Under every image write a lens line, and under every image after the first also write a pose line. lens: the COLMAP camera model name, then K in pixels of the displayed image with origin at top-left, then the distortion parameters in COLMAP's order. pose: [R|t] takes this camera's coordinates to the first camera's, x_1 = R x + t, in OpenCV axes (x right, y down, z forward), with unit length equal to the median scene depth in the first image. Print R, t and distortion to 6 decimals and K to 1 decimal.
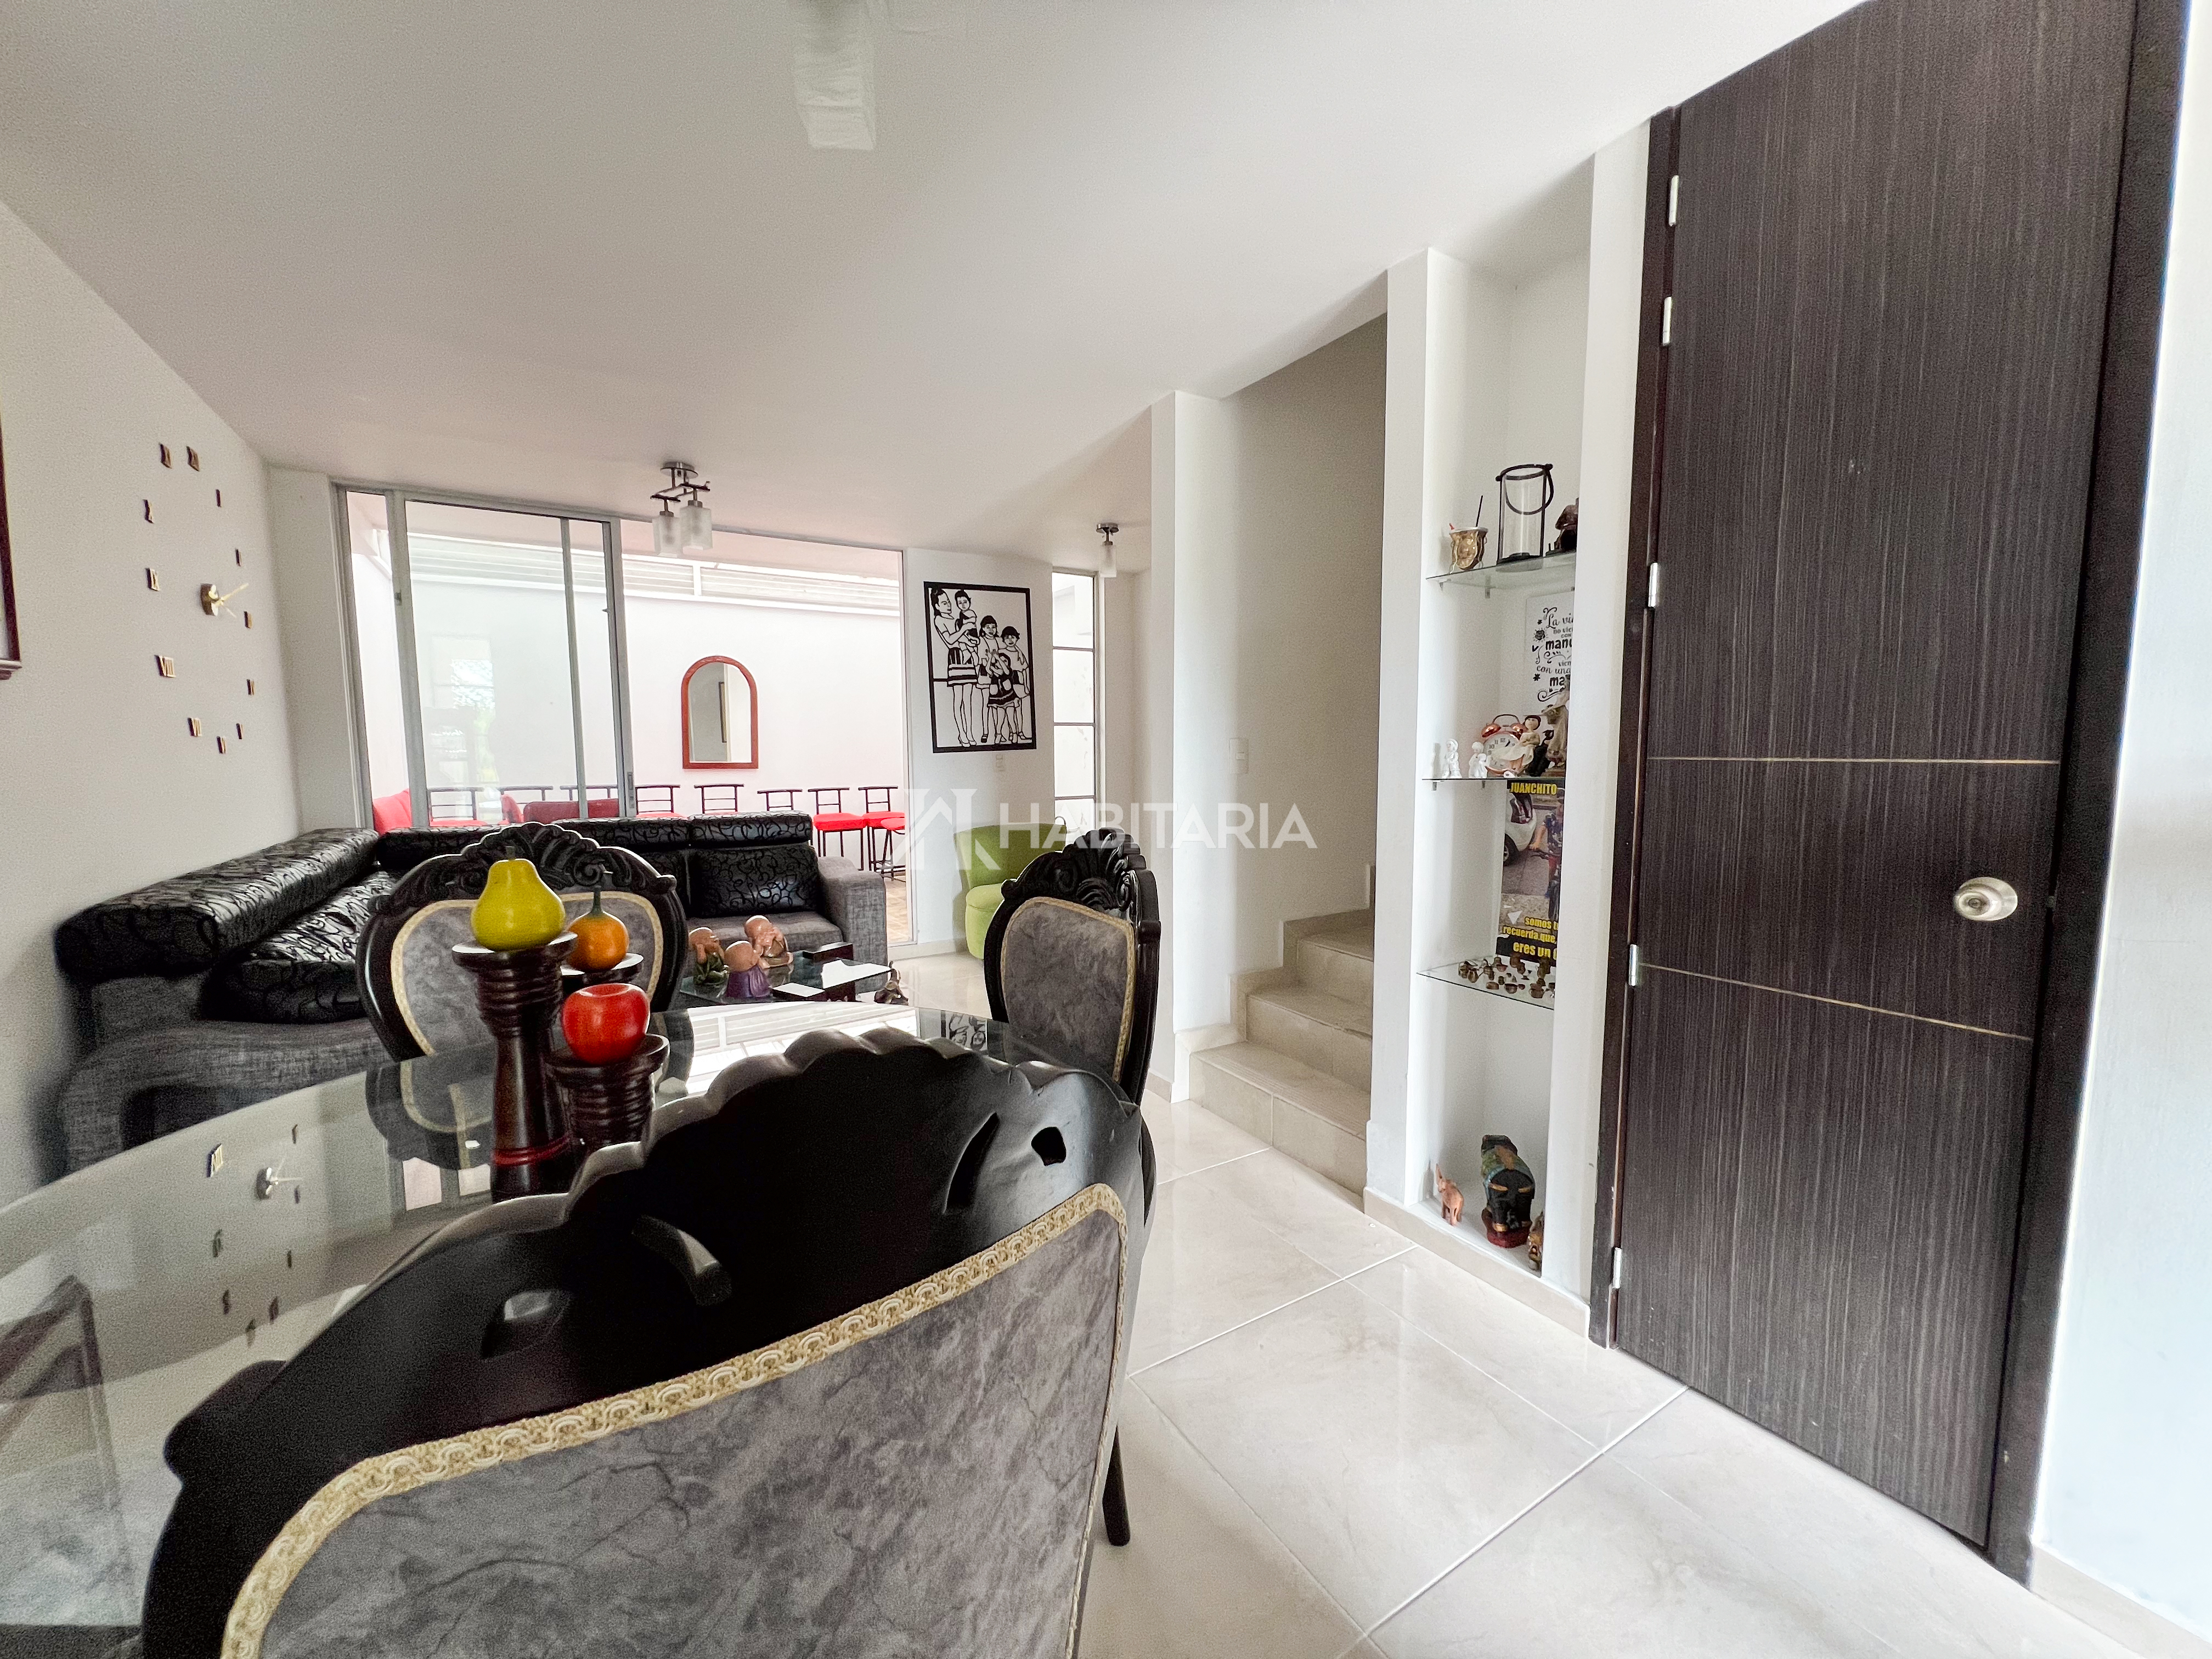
lens RADIAL K [[891.7, 0, 1110.5], [0, 891.7, 830.9], [0, 0, 1]] dist [-0.001227, -0.000394]
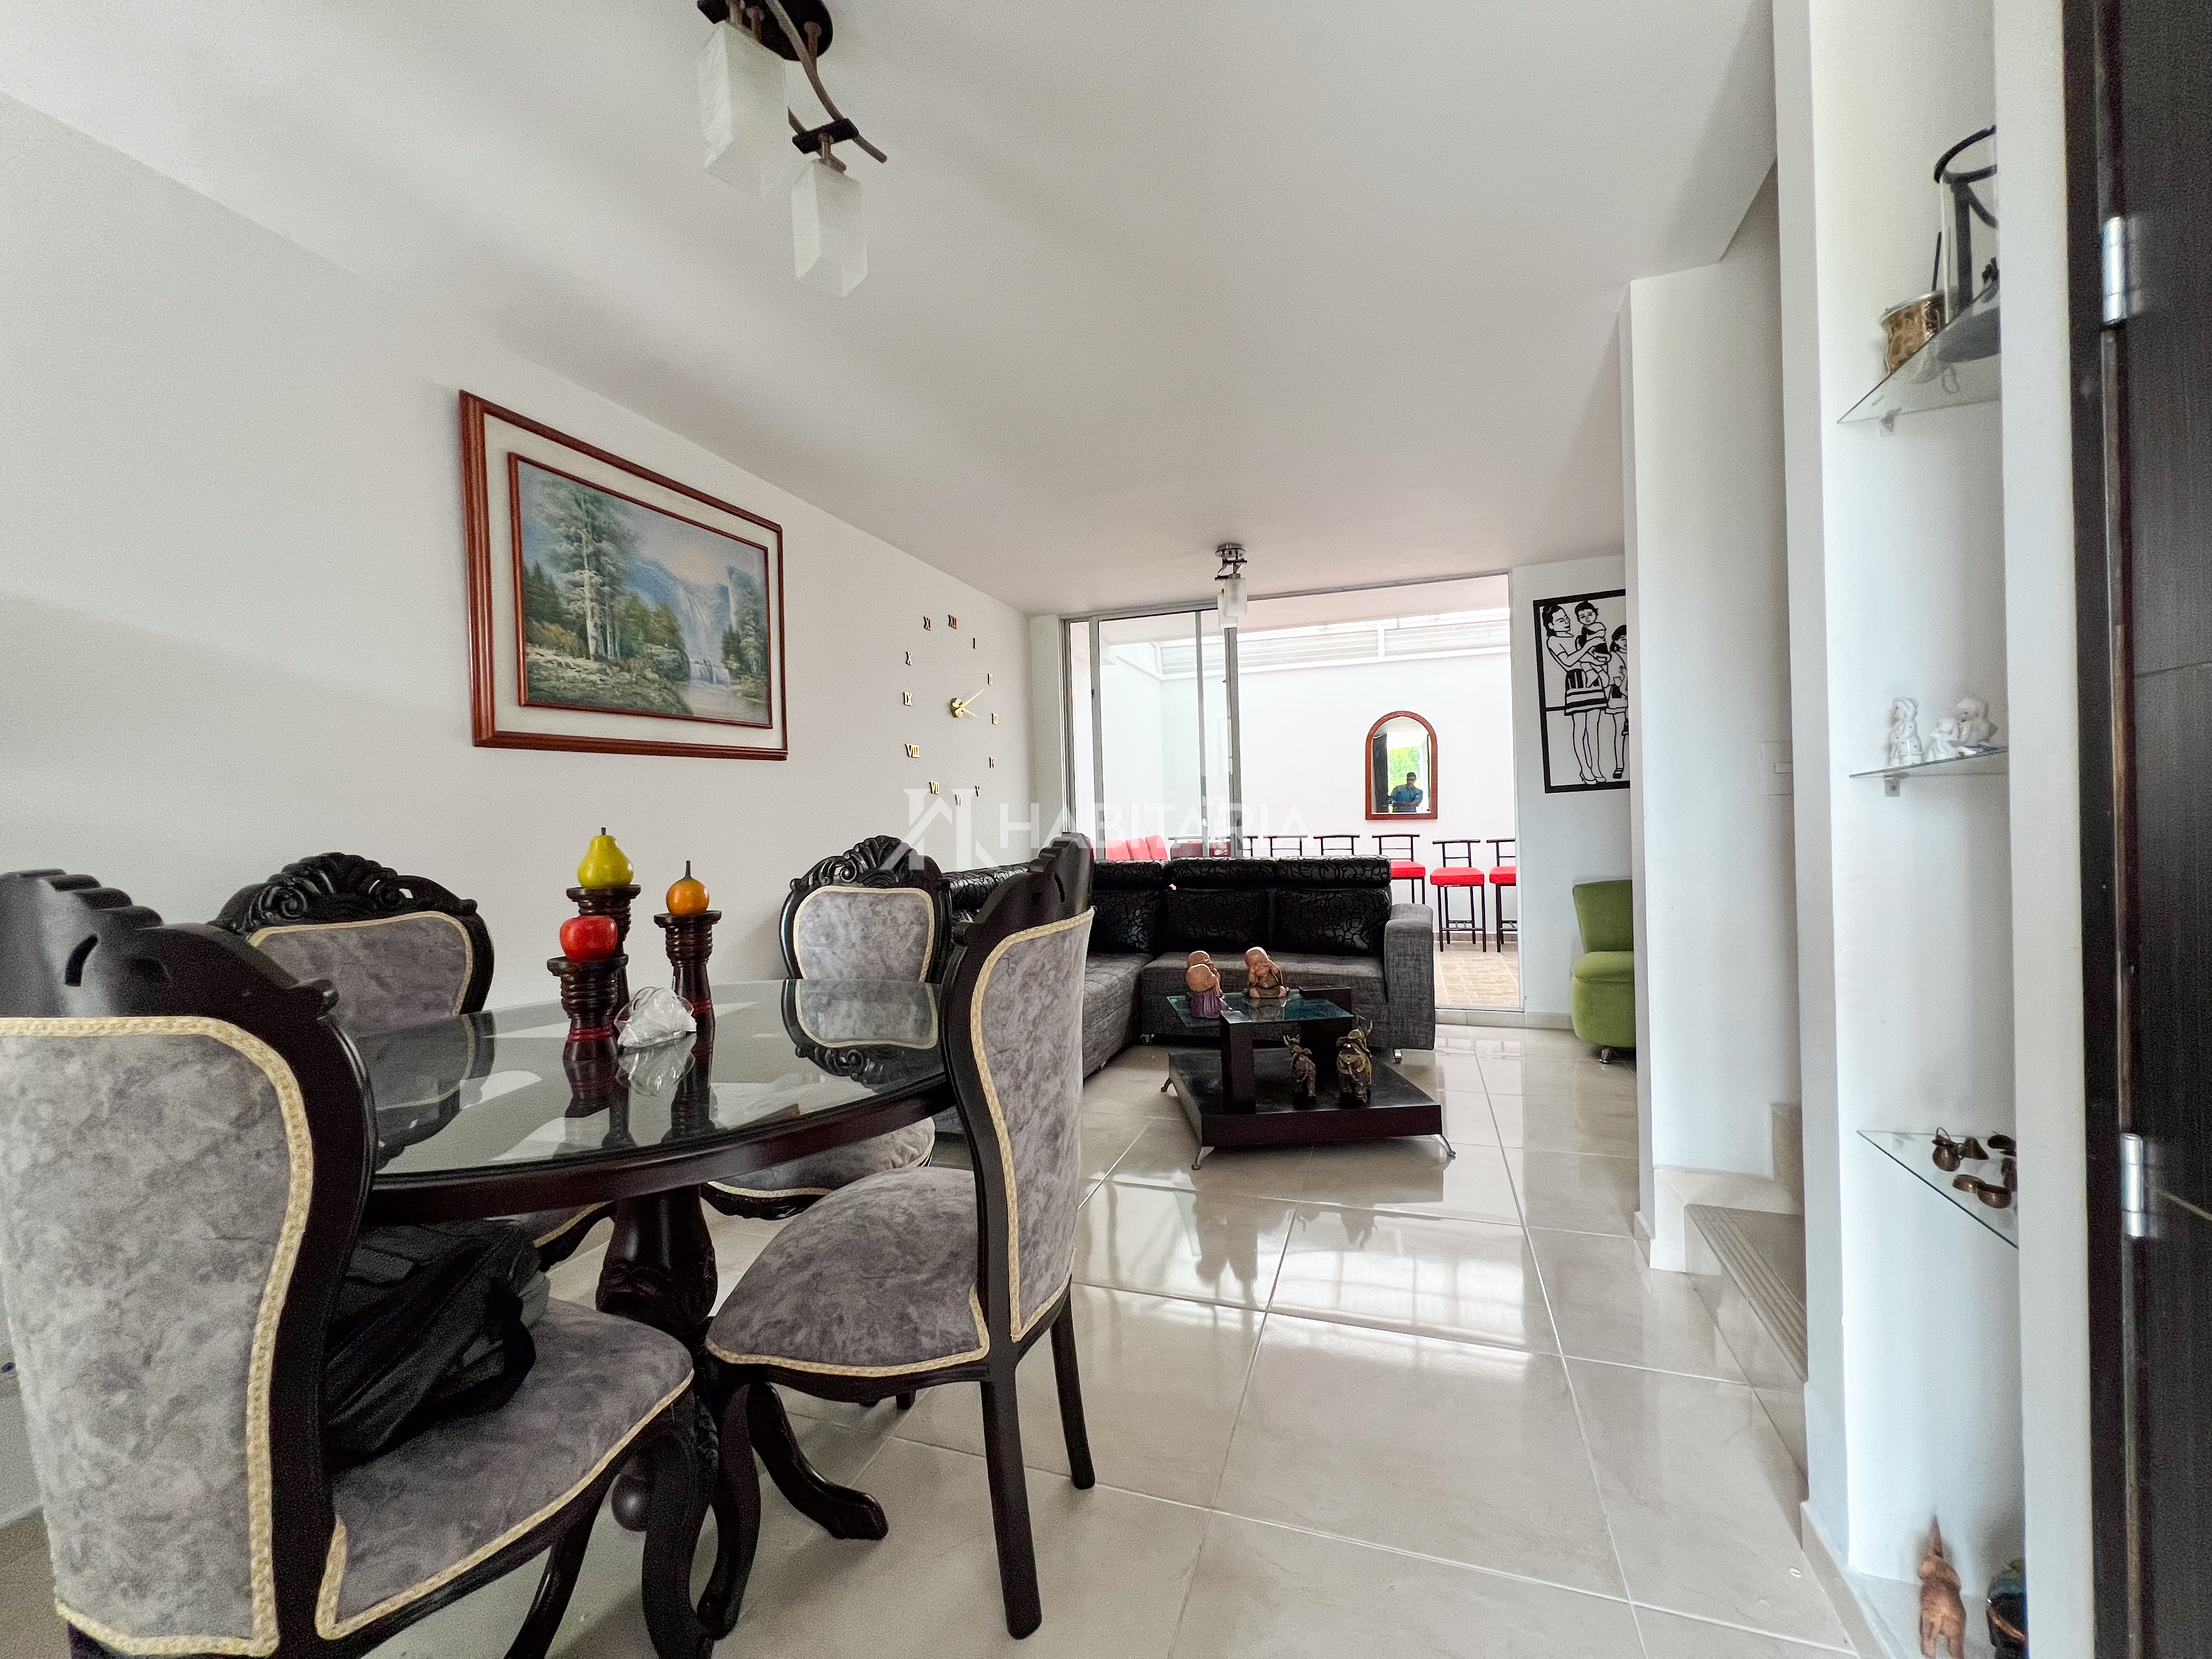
lens RADIAL K [[891.7, 0, 1110.5], [0, 891.7, 830.9], [0, 0, 1]] dist [-0.001227, -0.000394]
pose [[0.627960, -0.006345, -0.778220, 0.213312], [-0.047332, 0.997804, -0.046329, 0.010175], [0.776805, 0.065927, 0.626280, 0.128969]]
